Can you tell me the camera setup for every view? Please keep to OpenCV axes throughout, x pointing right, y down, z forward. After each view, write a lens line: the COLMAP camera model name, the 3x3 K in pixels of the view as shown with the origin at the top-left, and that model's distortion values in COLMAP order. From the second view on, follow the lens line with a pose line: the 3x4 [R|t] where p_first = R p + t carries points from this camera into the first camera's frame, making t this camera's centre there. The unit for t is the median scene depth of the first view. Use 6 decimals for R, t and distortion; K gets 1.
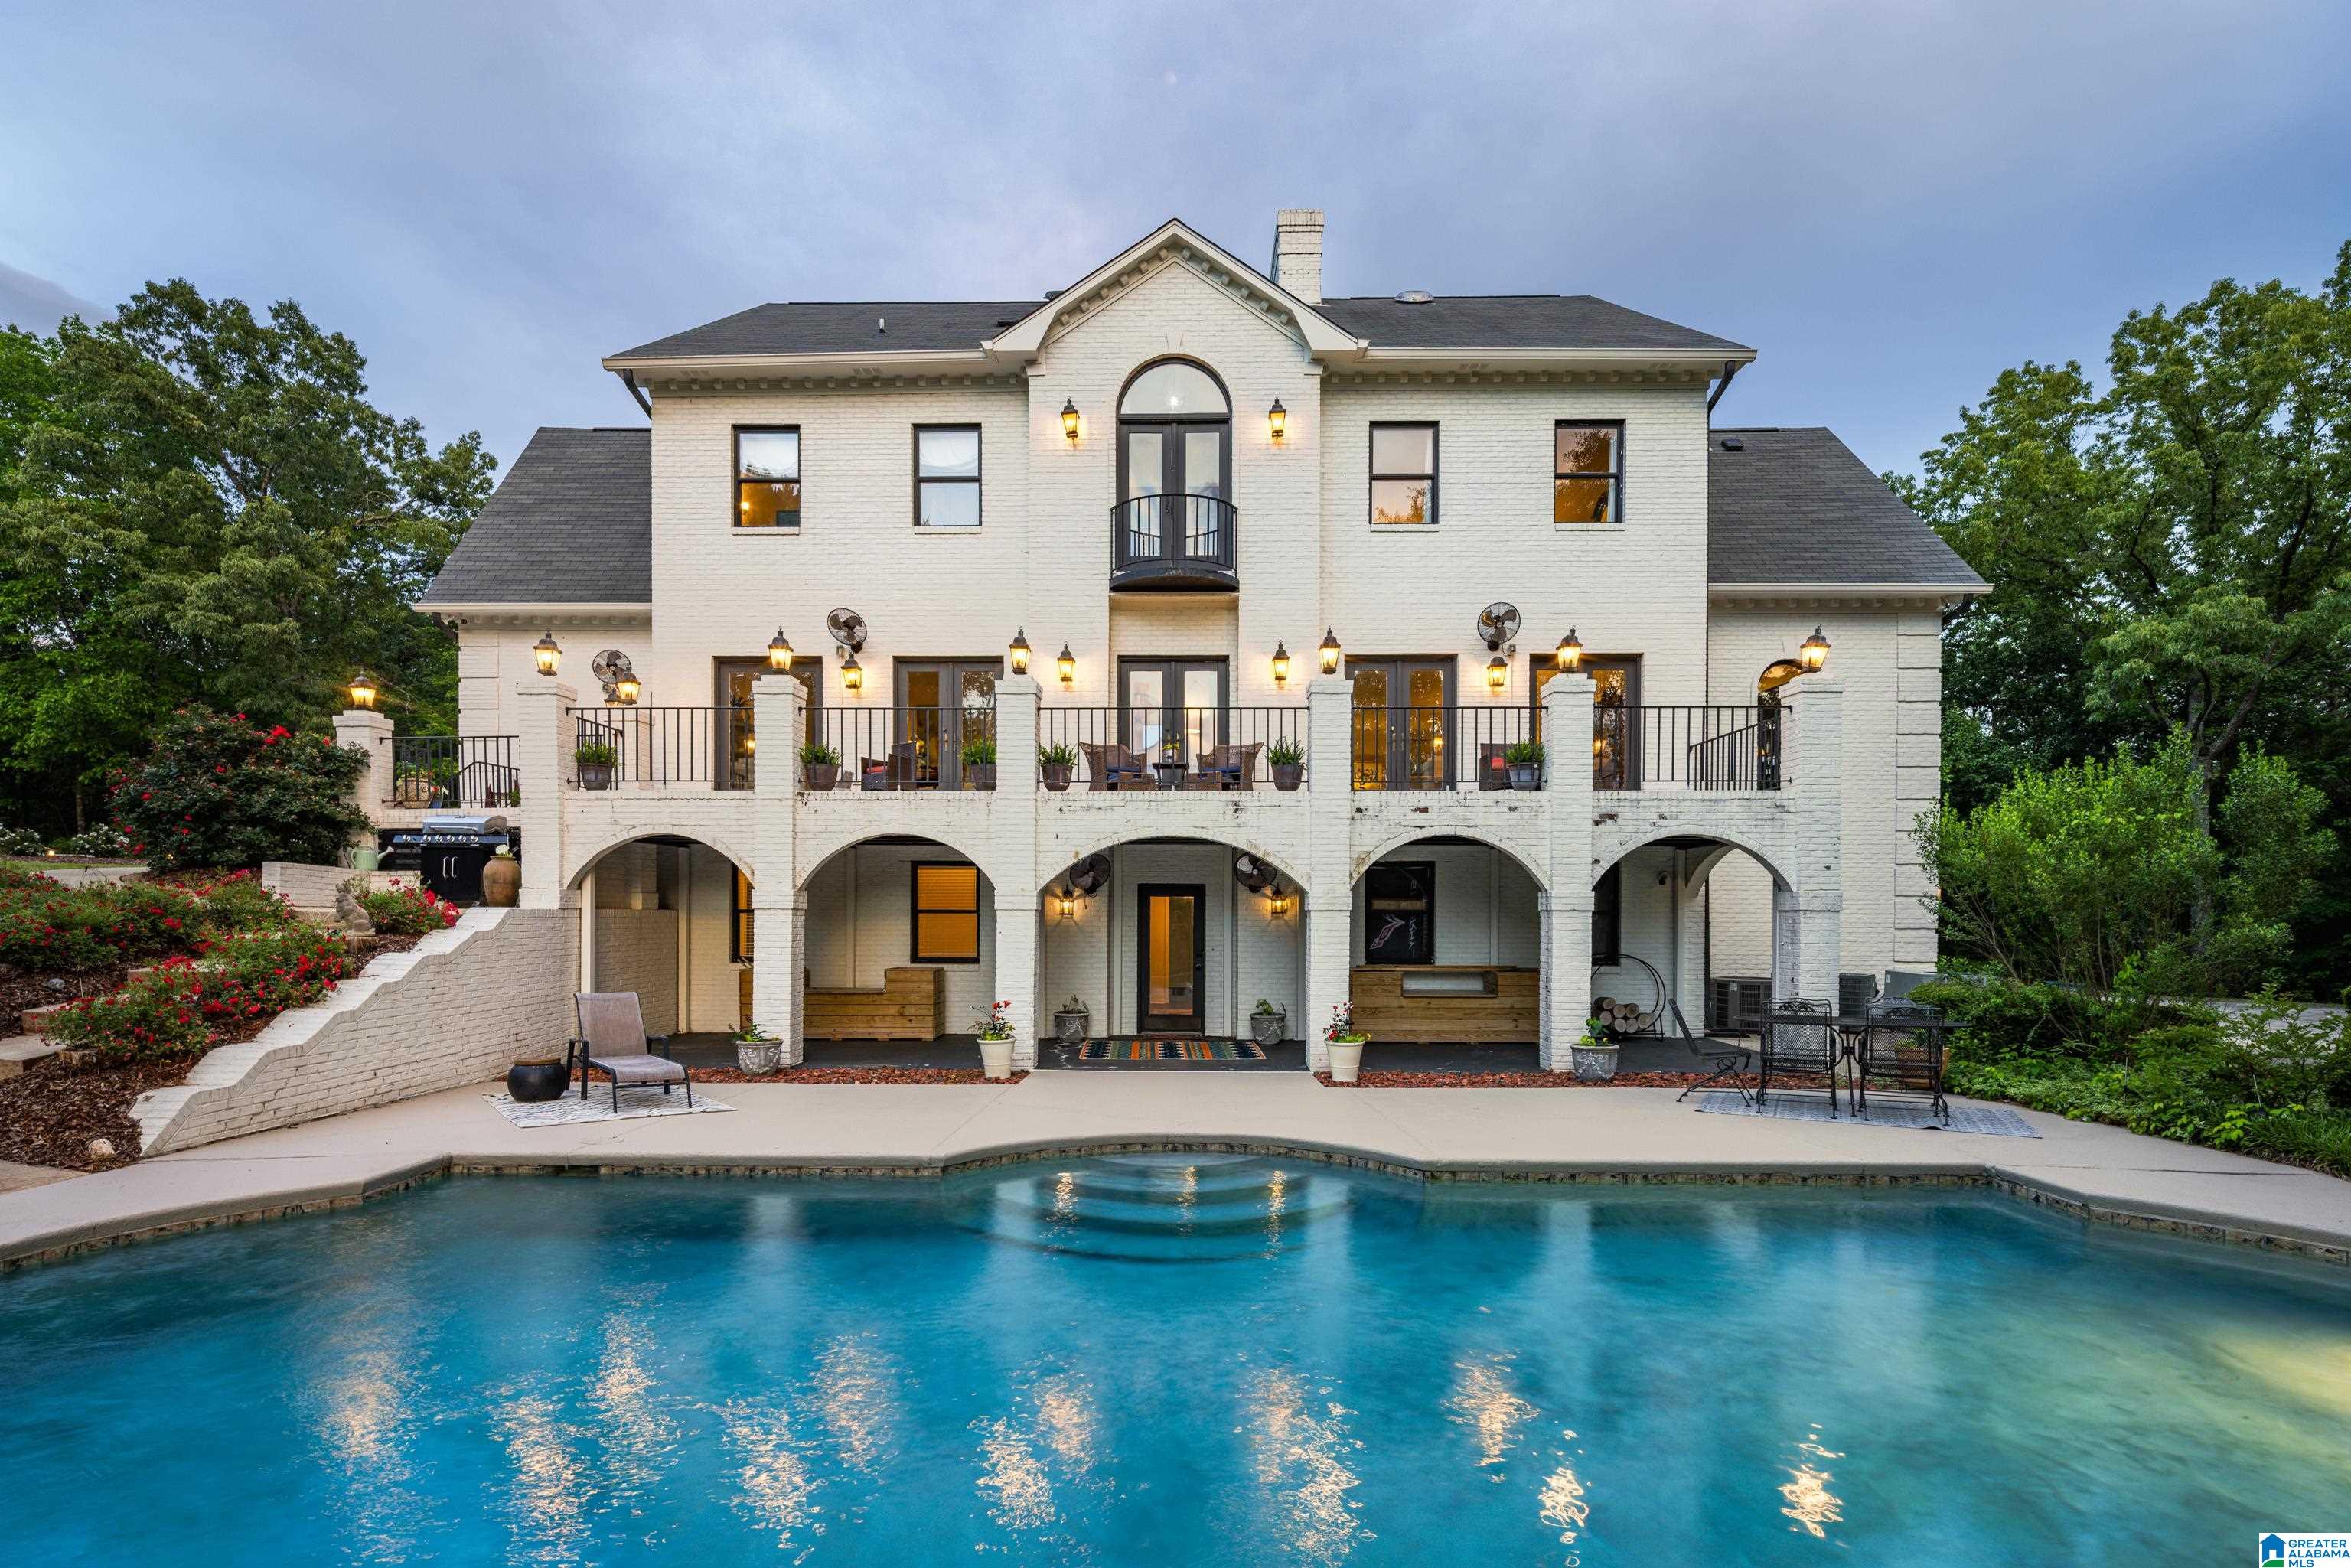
lens RADIAL K [[946.1, 0, 1175.5], [0, 946.1, 784.0], [0, 0, 1]] dist [0.000504, 0.000006]
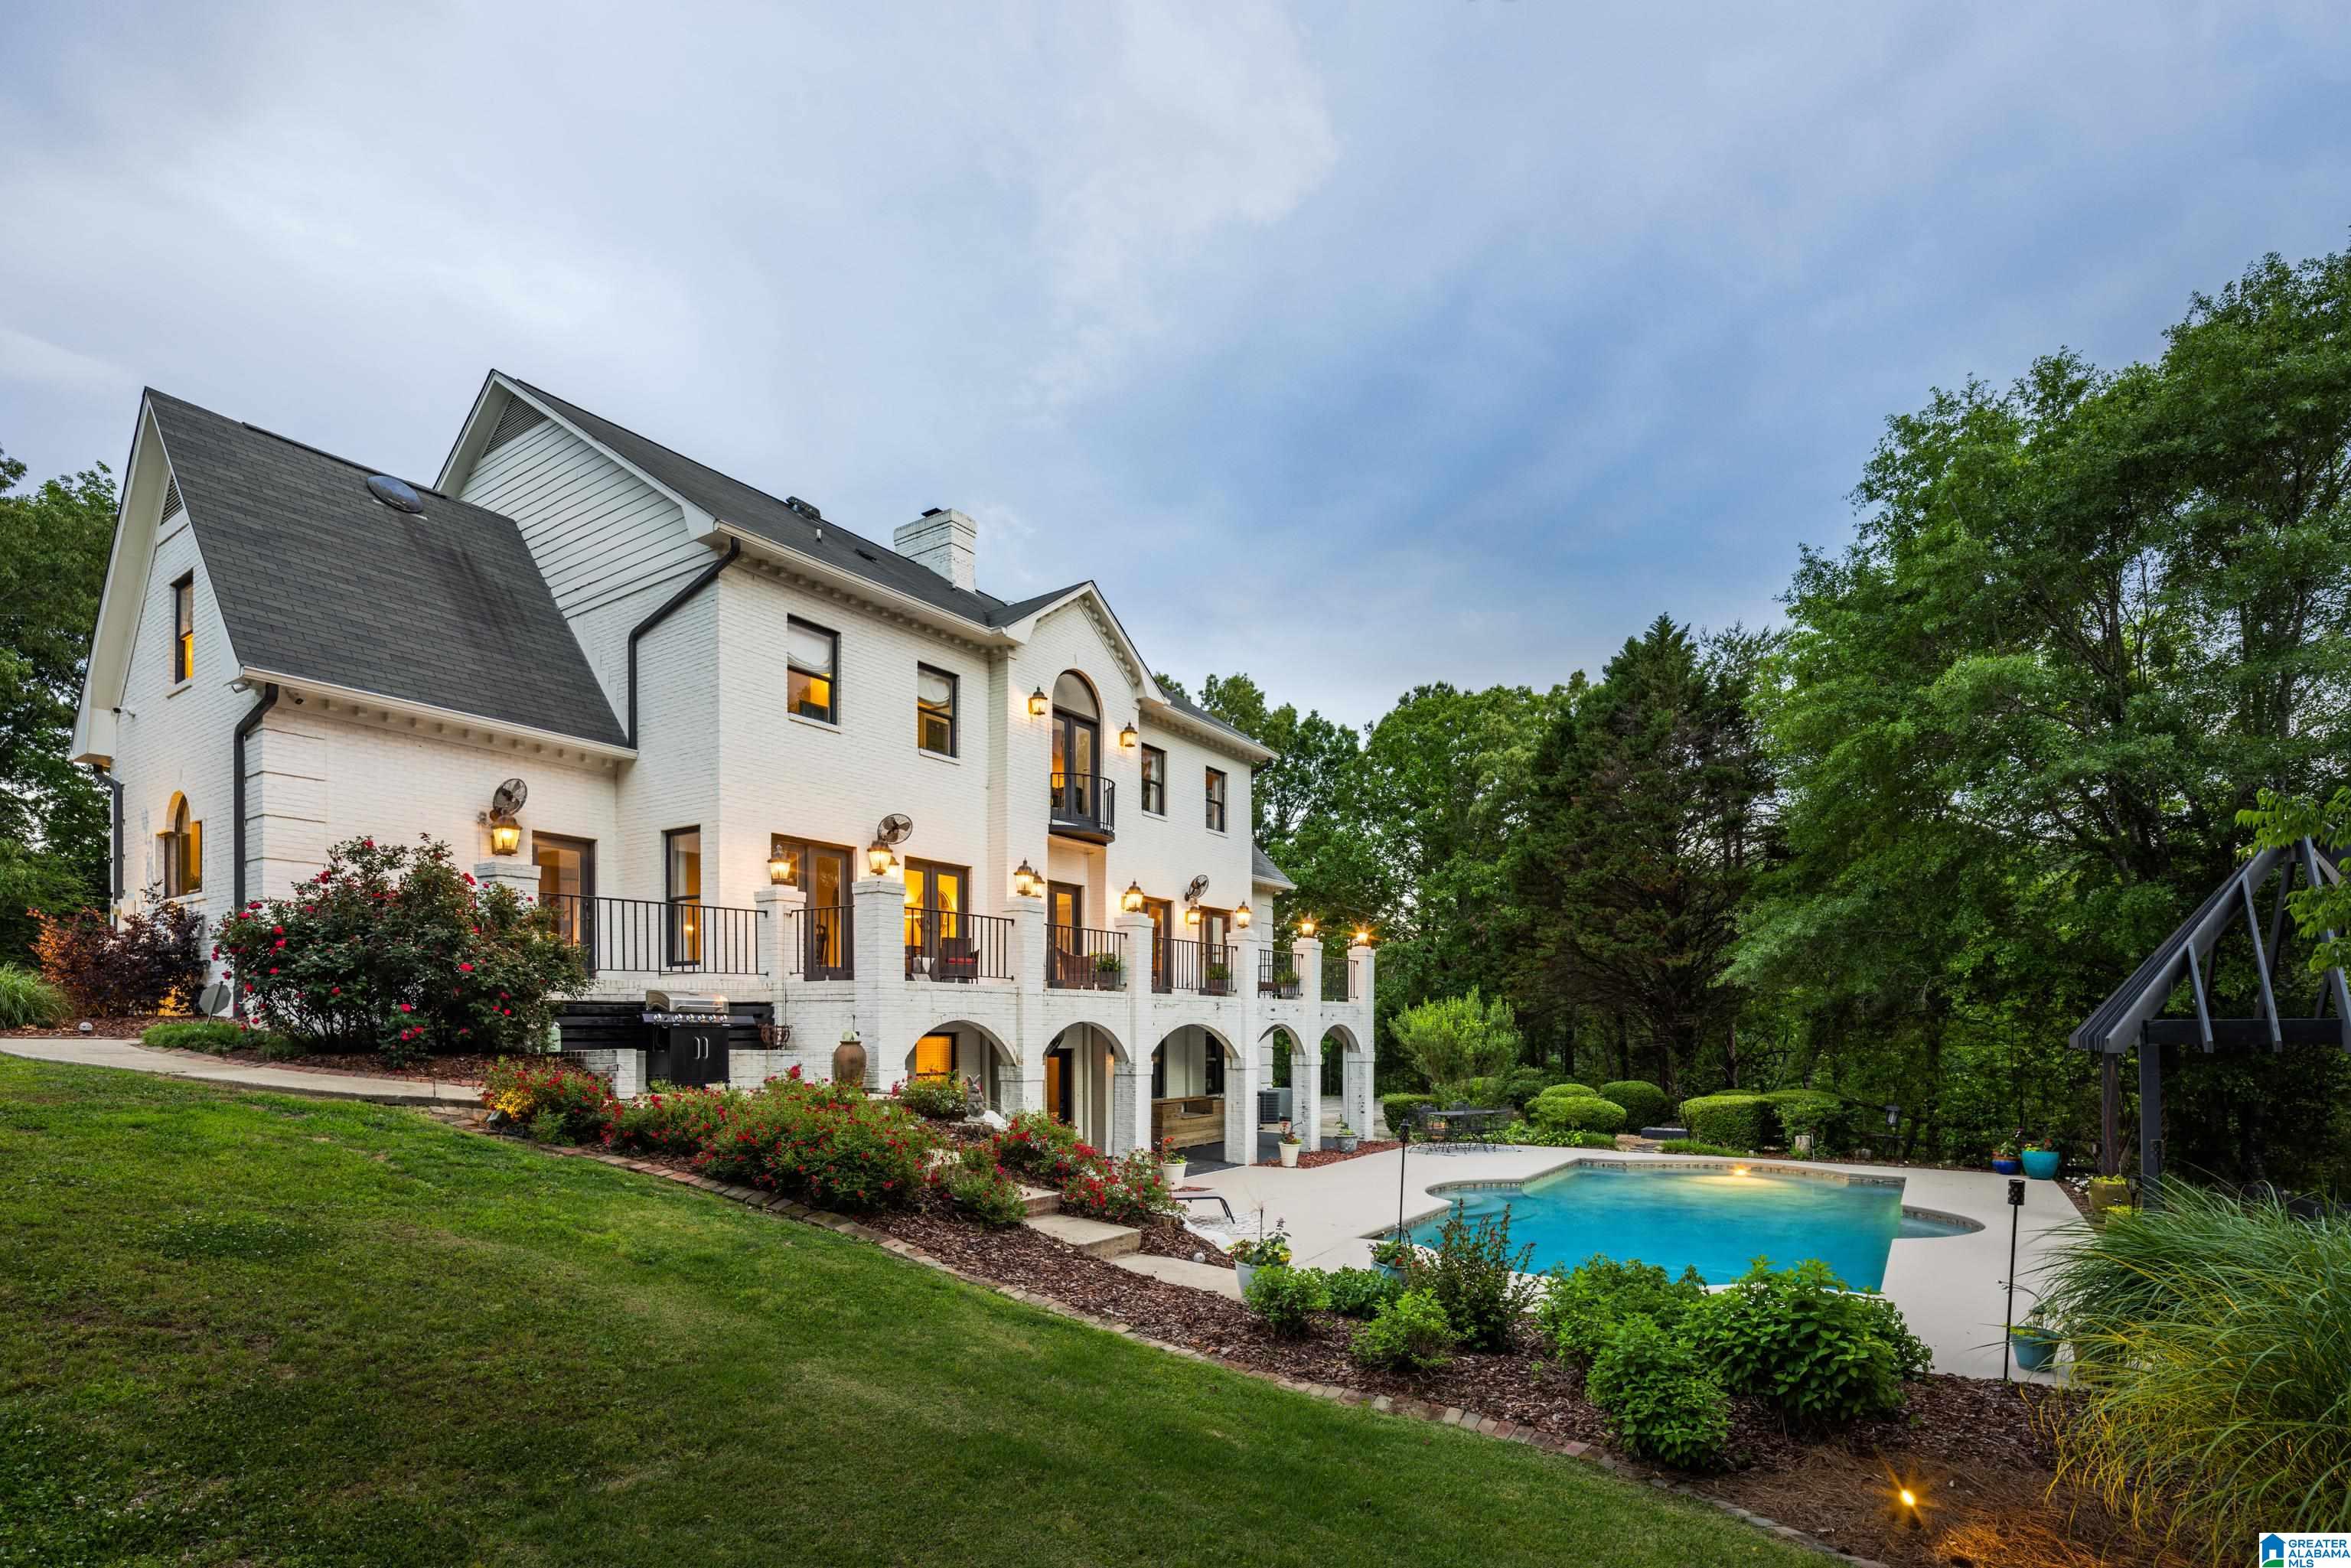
lens RADIAL K [[1097.4, 0, 1175.5], [0, 1097.4, 784.0], [0, 0, 1]] dist [0.000328, 0.000002]
pose [[0.556298, 0.182018, 0.810803, -1.204818], [-0.047611, 0.981095, -0.187580, 0.010021], [-0.829618, 0.065748, 0.554447, -0.014787]]
